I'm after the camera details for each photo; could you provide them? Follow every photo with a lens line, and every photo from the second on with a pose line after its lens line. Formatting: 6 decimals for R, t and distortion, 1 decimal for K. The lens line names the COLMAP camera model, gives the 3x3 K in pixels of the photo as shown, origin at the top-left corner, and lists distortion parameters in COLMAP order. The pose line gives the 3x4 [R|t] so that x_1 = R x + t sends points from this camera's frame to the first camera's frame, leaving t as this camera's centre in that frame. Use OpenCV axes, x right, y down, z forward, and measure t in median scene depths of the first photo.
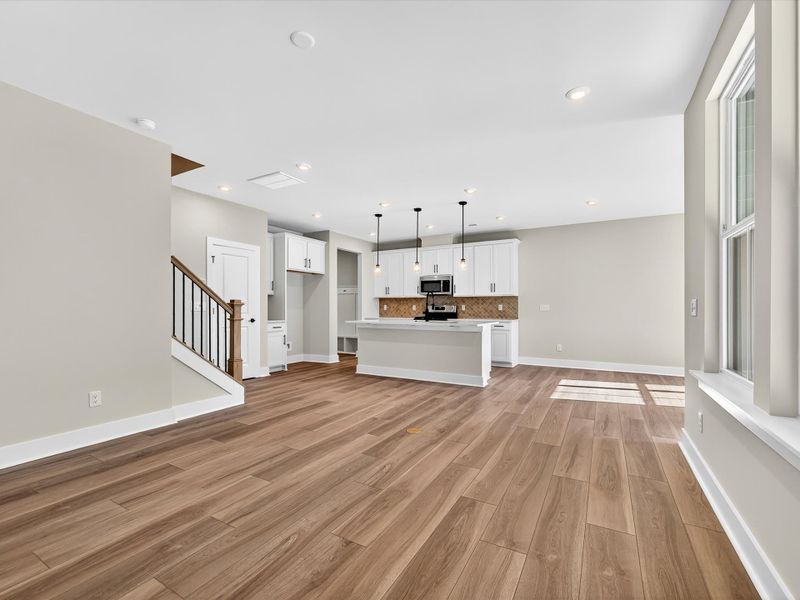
lens RADIAL K [[359.9, 0, 398.3], [0, 359.9, 307.2], [0, 0, 1]] dist [-0.001762, -0.000287]
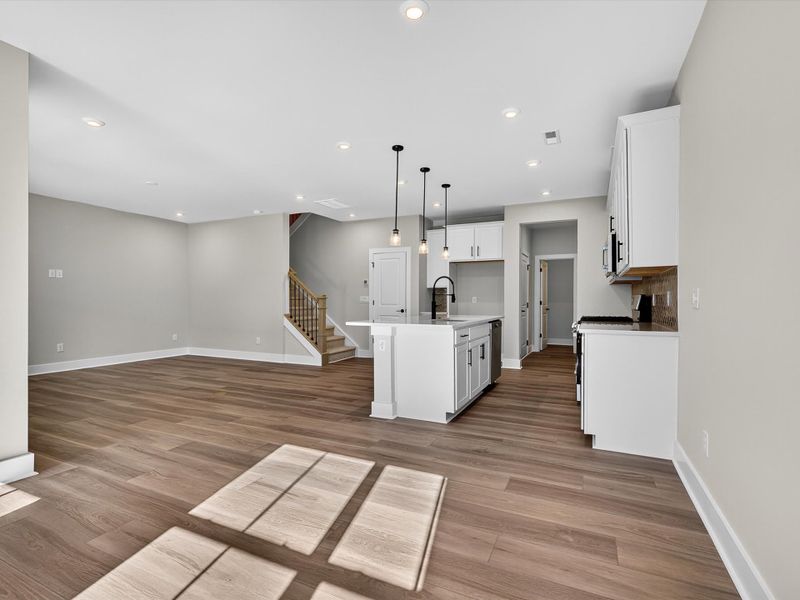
lens RADIAL K [[398.0, 0, 400.0], [0, 398.0, 300.0], [0, 0, 1]] dist [-0.001686, -0.000707]
pose [[0.070866, 0.000243, -0.997486, 1.819995], [0.004279, 0.999991, 0.000547, 0.001363], [0.997477, -0.004307, 0.070864, 1.823628]]
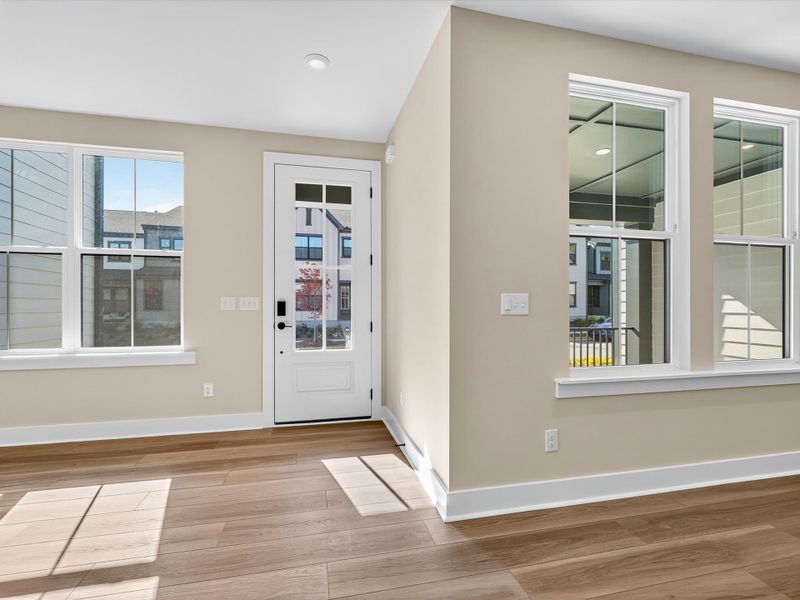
lens RADIAL K [[386.8, 0, 399.8], [0, 386.8, 303.1], [0, 0, 1]] dist [-0.002886, -0.000296]
pose [[-0.684475, 0.001151, 0.729036, 0.362881], [-0.003903, 0.999979, -0.005243, 0.003385], [-0.729026, -0.006434, -0.684456, 1.604628]]
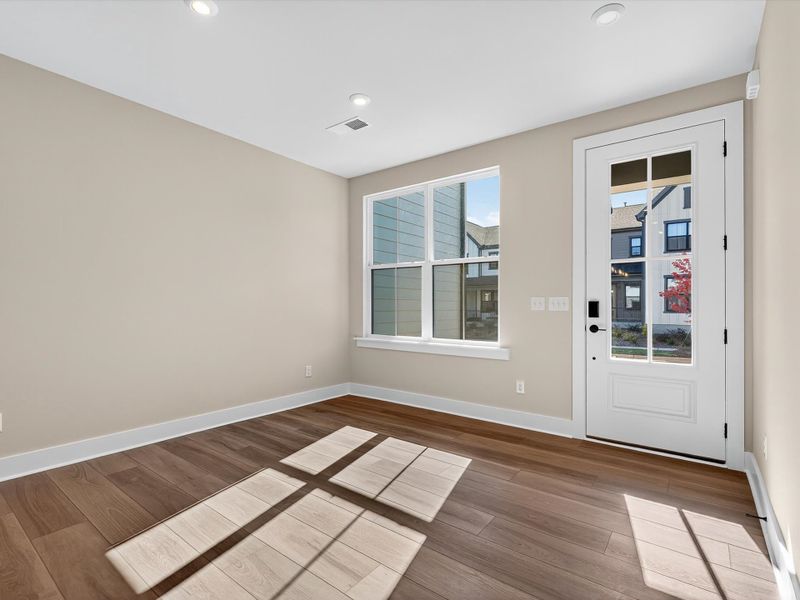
lens RADIAL K [[386.8, 0, 399.8], [0, 386.8, 303.1], [0, 0, 1]] dist [-0.002886, -0.000296]
pose [[0.134470, 0.003788, 0.990910, 0.352343], [-0.005791, 0.999979, -0.003037, 0.004411], [-0.990901, -0.005330, 0.134489, 1.429449]]
